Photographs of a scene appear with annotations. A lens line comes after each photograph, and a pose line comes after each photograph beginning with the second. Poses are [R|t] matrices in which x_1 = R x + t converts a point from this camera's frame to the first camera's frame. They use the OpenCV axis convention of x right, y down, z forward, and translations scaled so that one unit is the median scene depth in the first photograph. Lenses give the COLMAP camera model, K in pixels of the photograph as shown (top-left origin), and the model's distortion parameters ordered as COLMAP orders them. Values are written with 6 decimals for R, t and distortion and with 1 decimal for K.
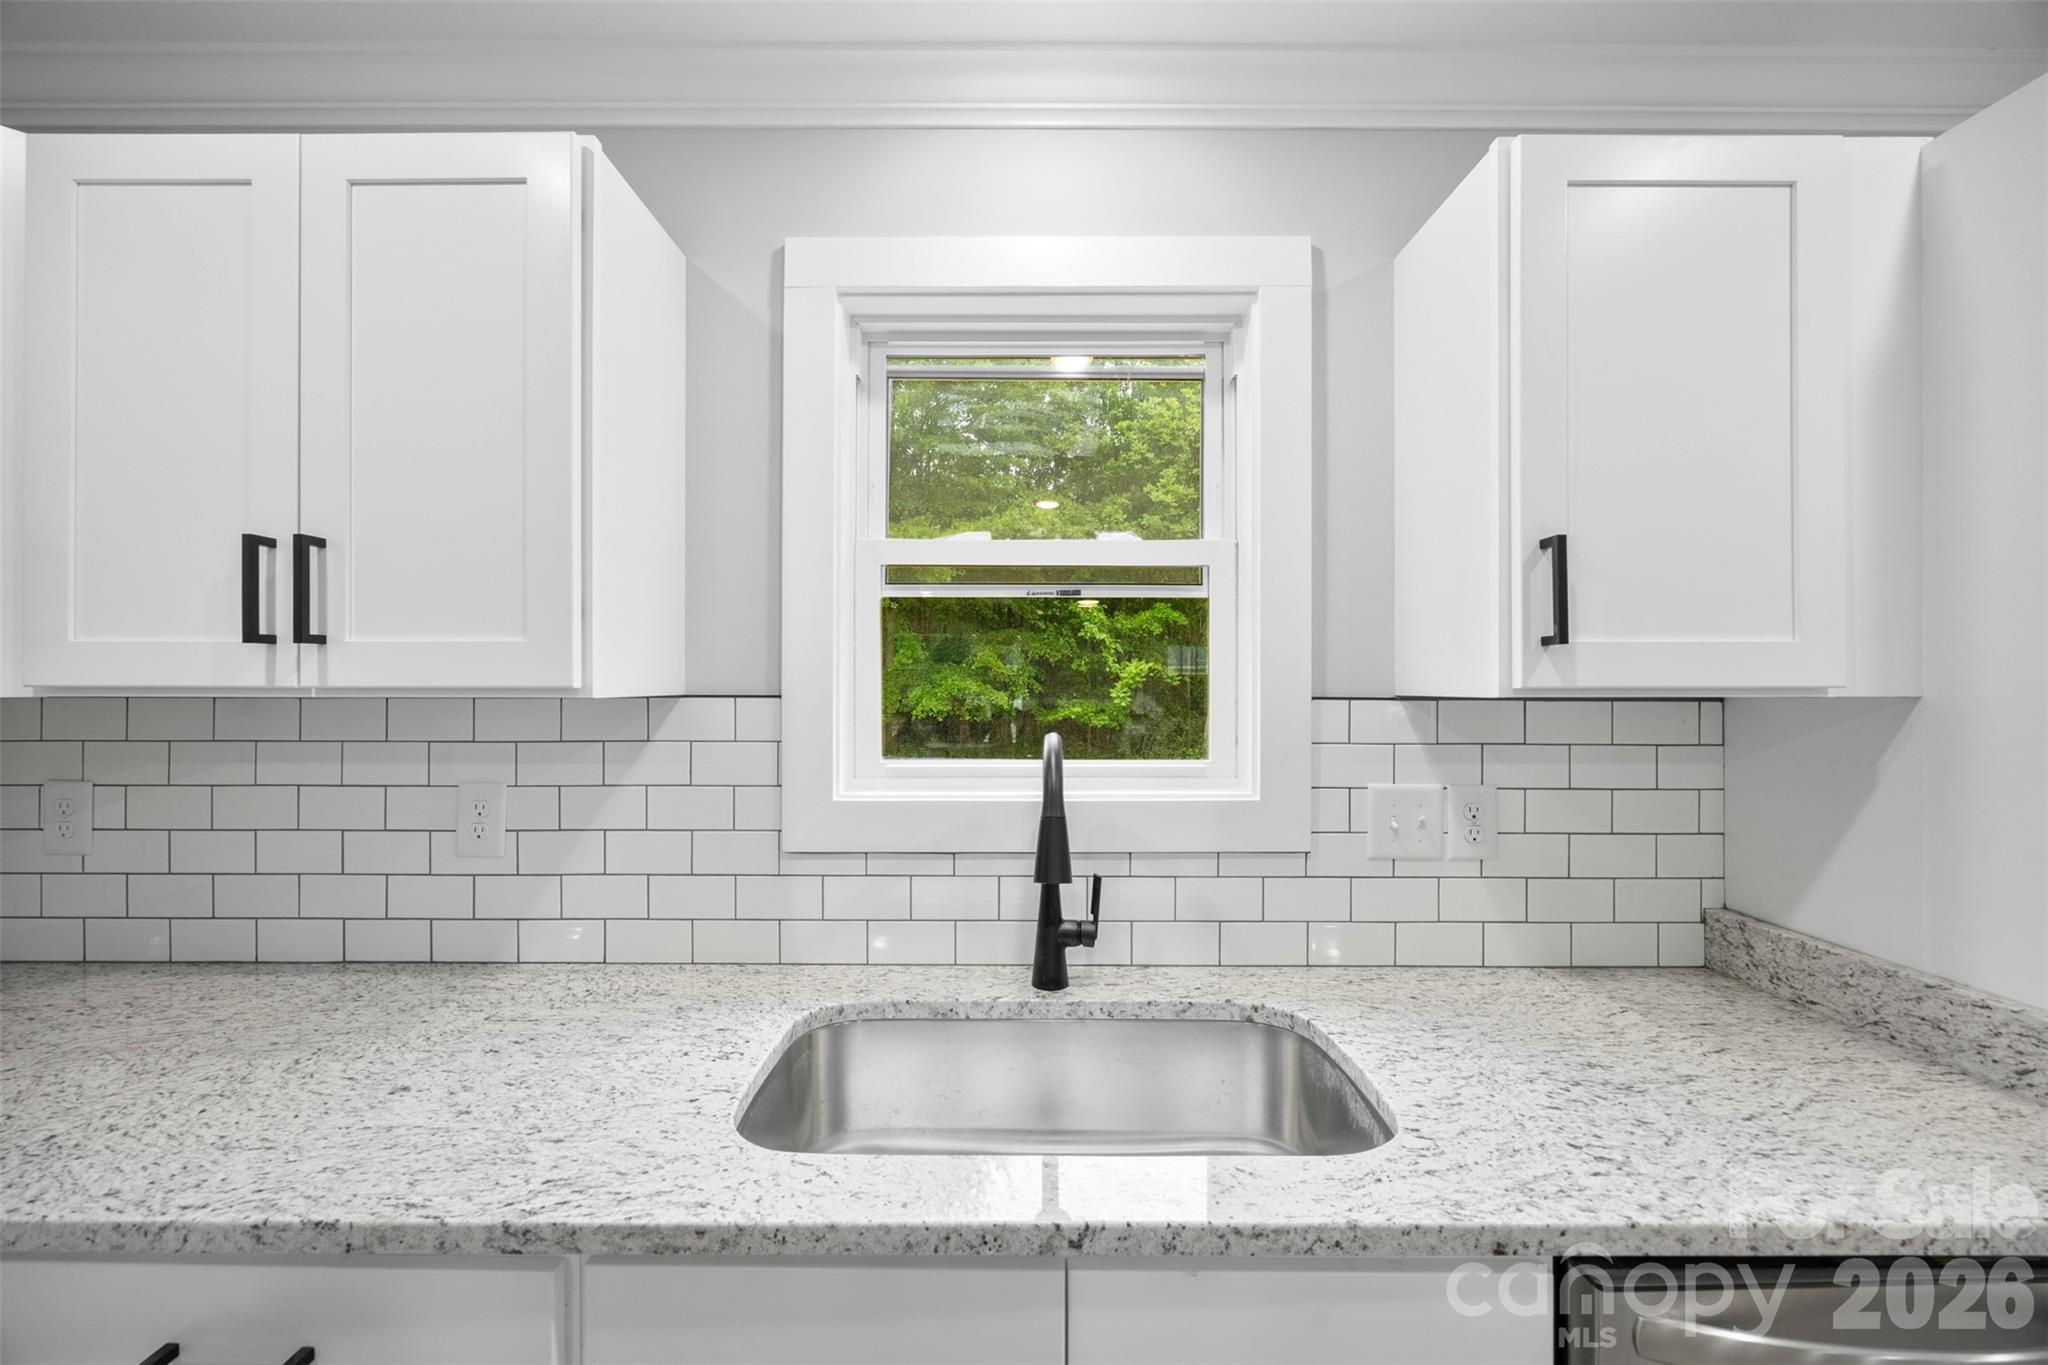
lens RADIAL K [[780.0, 0, 1019.6], [0, 780.0, 679.5], [0, 0, 1]] dist [-0.002910, -0.000010]
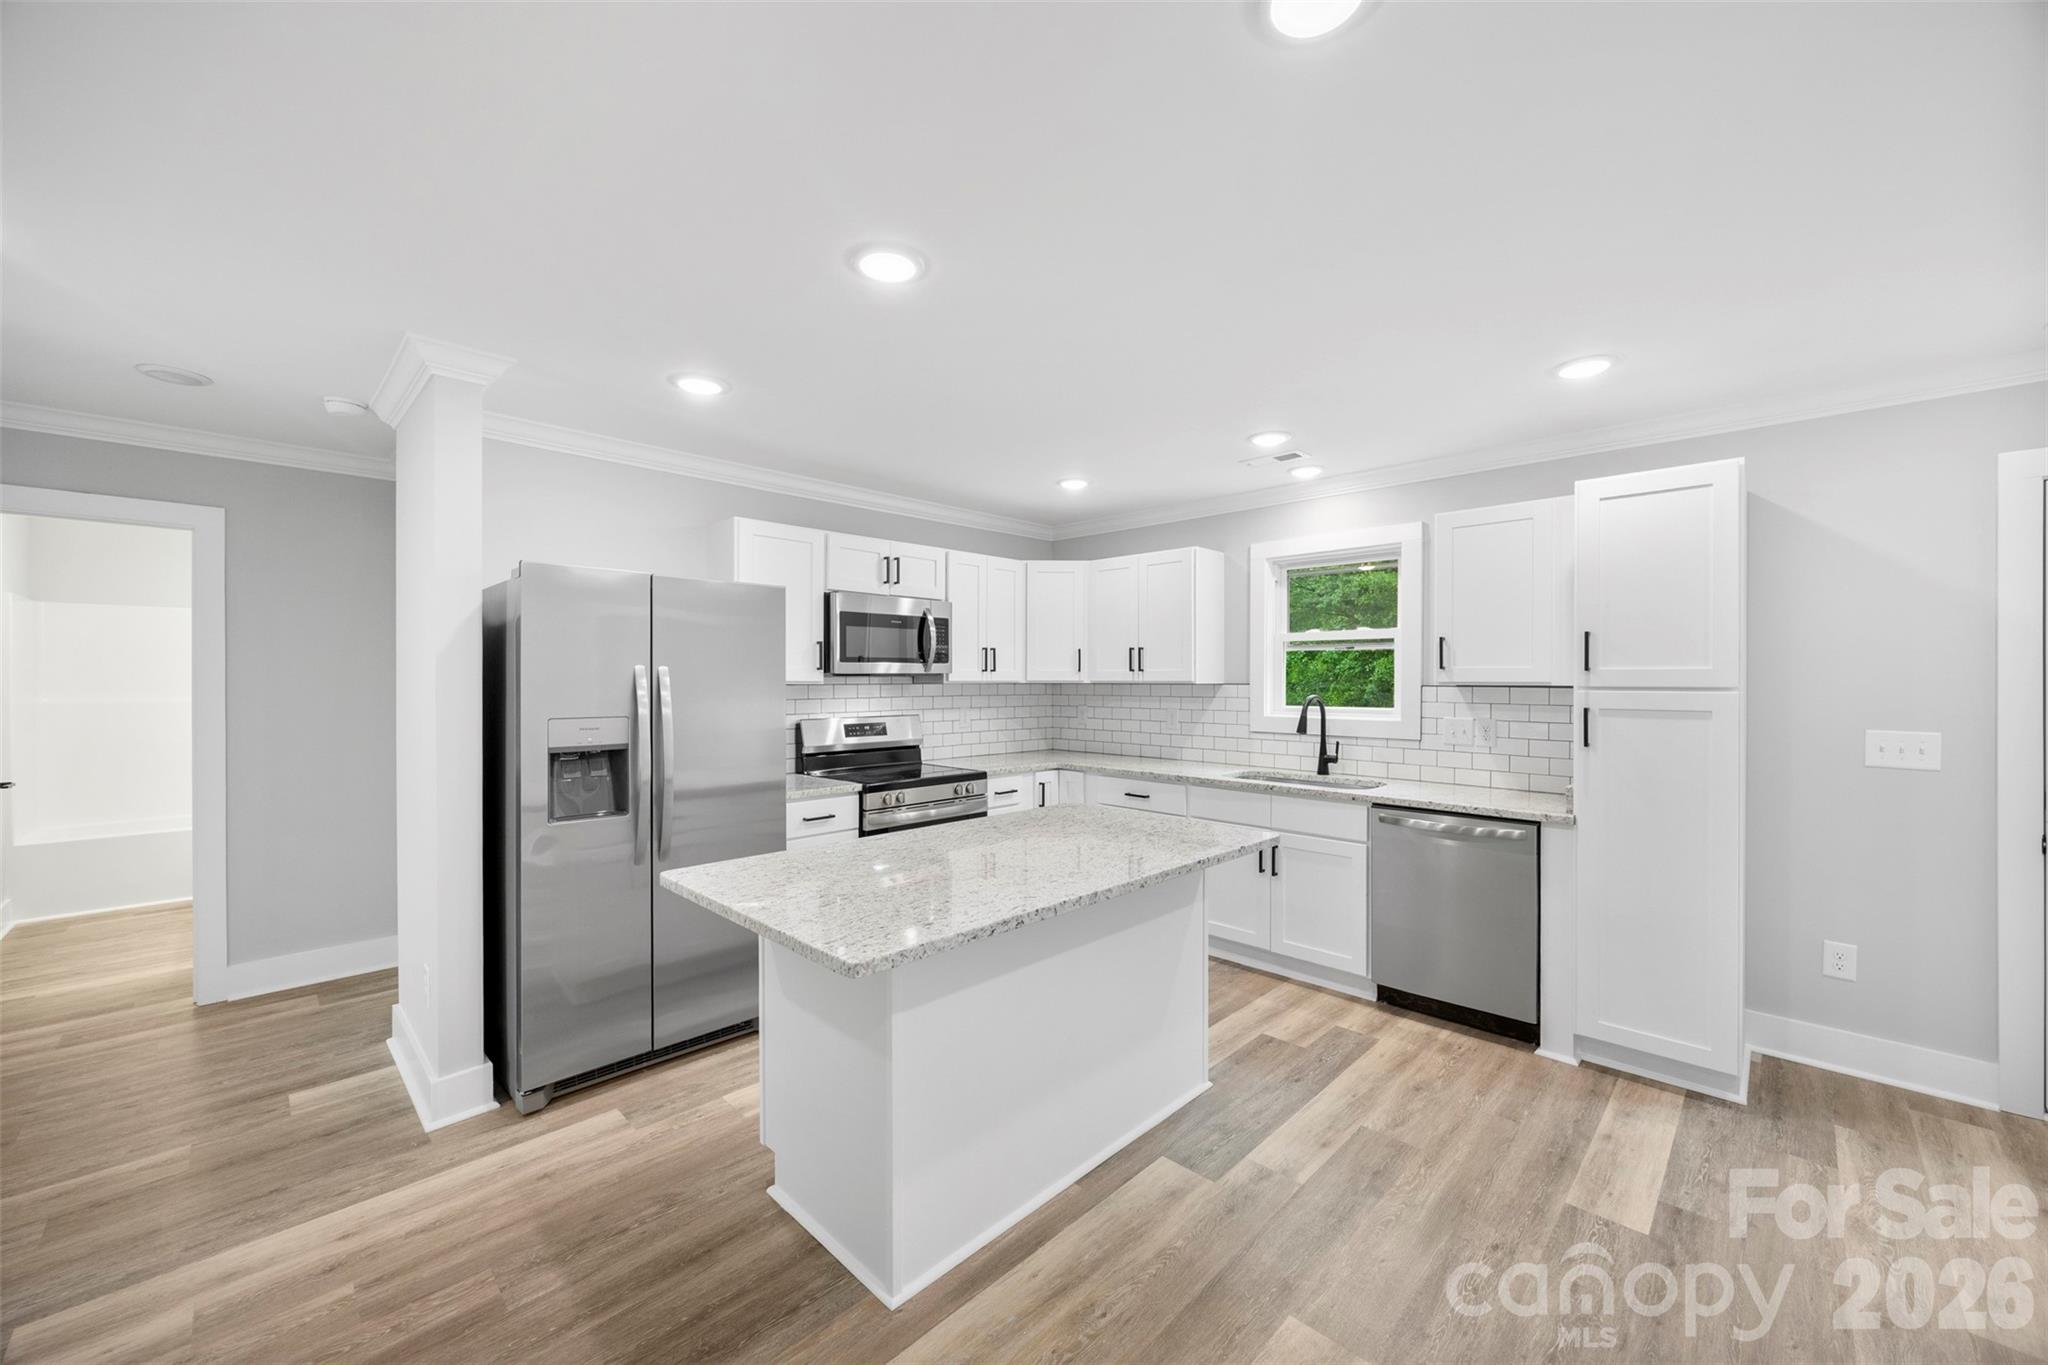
lens RADIAL K [[784.8, 0, 1032.4], [0, 784.8, 681.0], [0, 0, 1]] dist [-0.000127, -0.000101]
pose [[0.717479, 0.002003, -0.696577, 1.335388], [0.002214, 0.999984, 0.005157, -0.010847], [0.696577, -0.005242, 0.717463, -2.001215]]
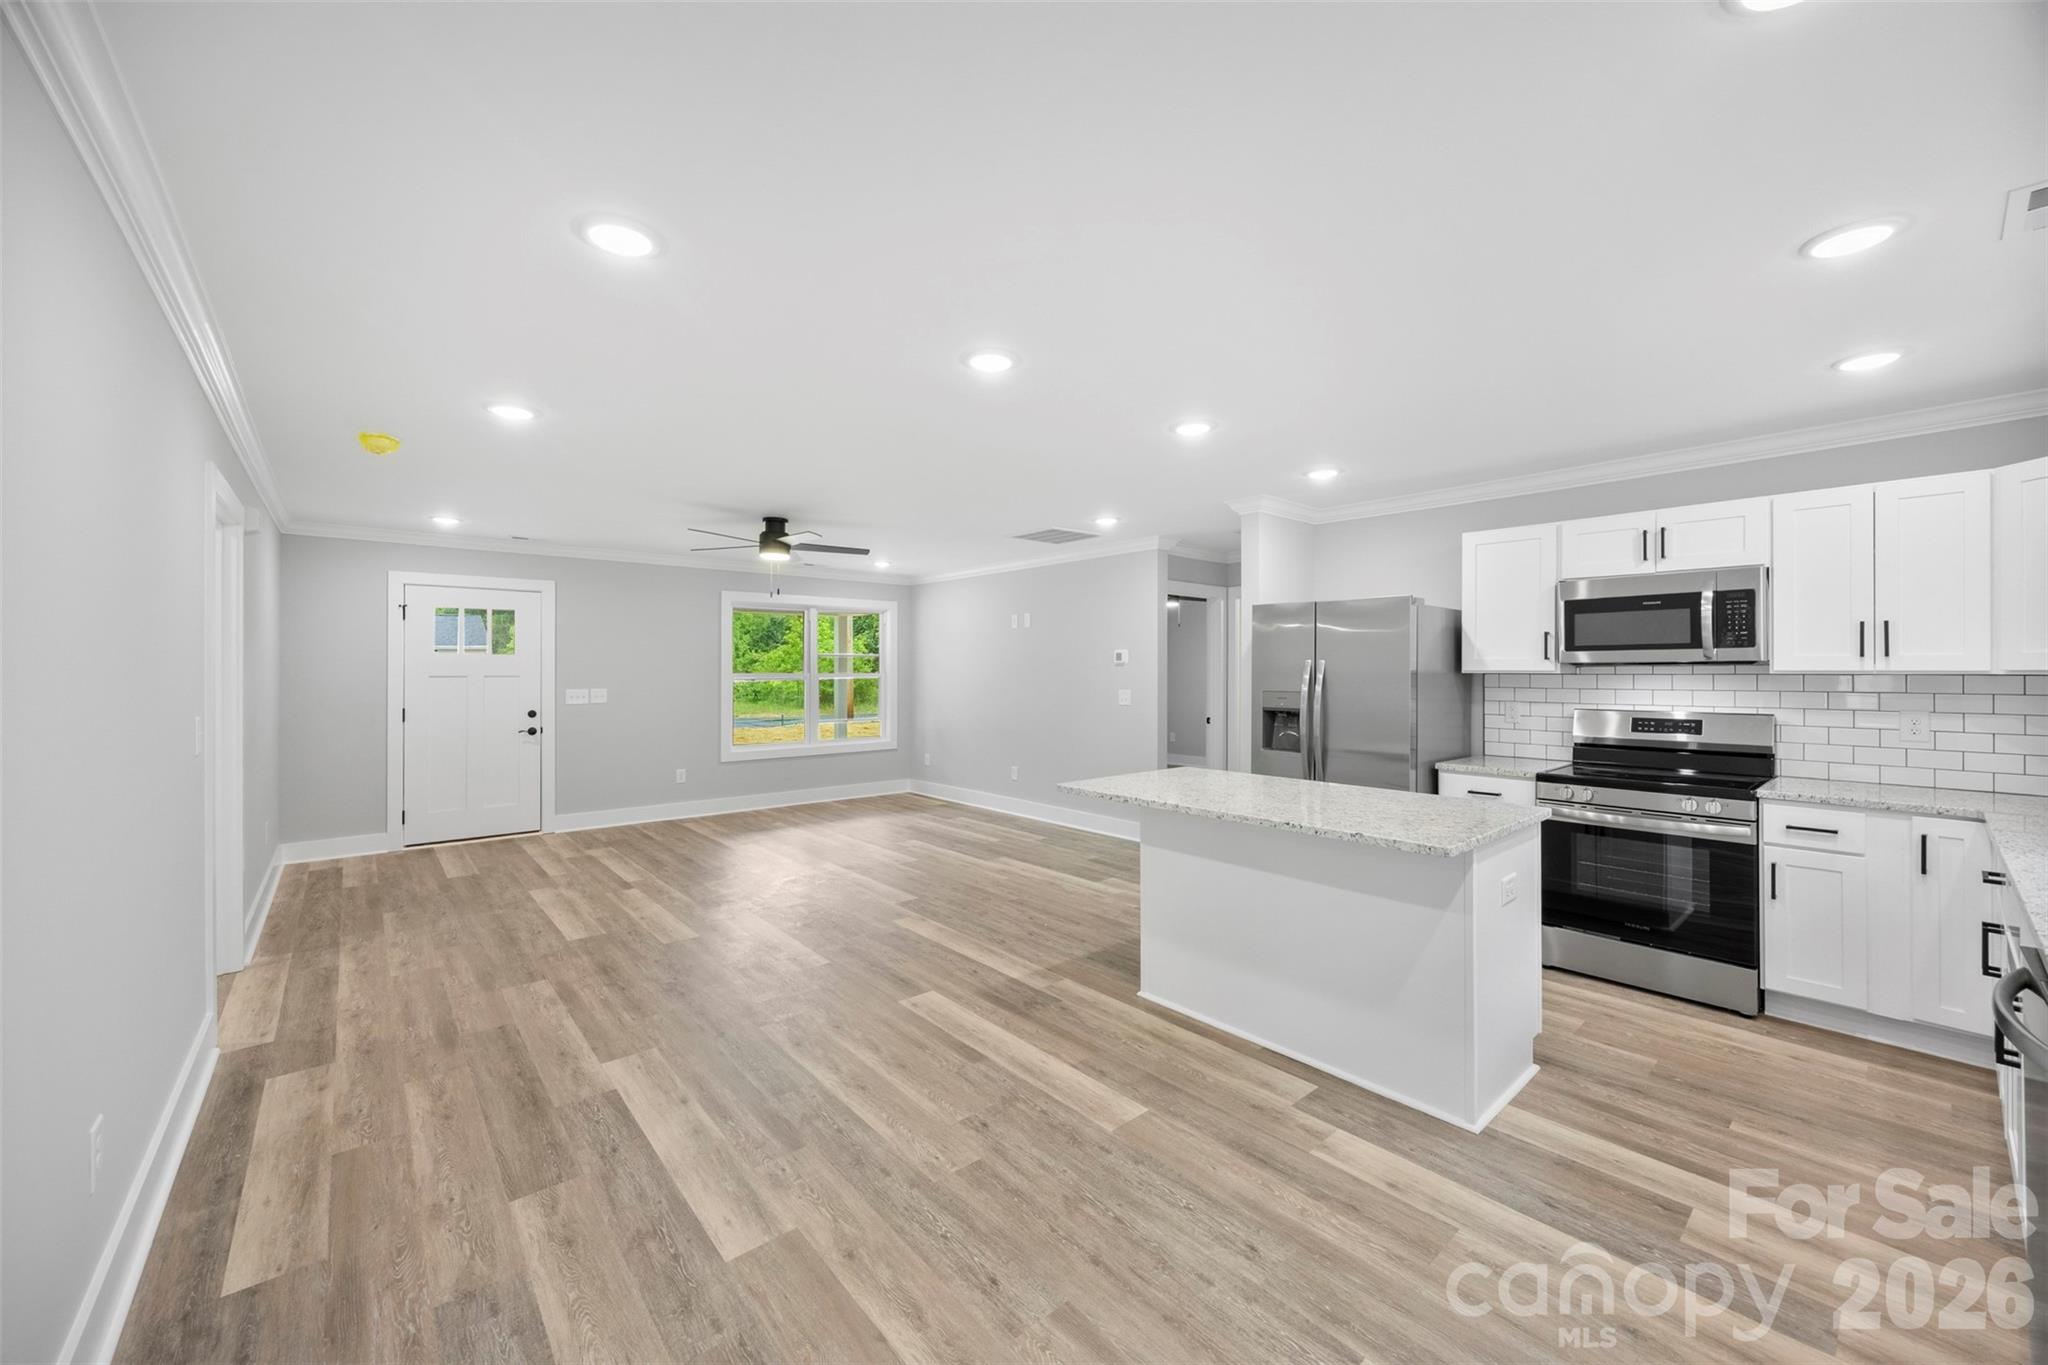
lens RADIAL K [[777.9, 0, 1026.5], [0, 777.9, 668.1], [0, 0, 1]] dist [-0.001881, -0.000216]
pose [[-0.754585, -0.002159, -0.656198, 2.165574], [0.002926, 0.999974, -0.006654, 0.007574], [0.656196, -0.006941, -0.754559, 0.414729]]
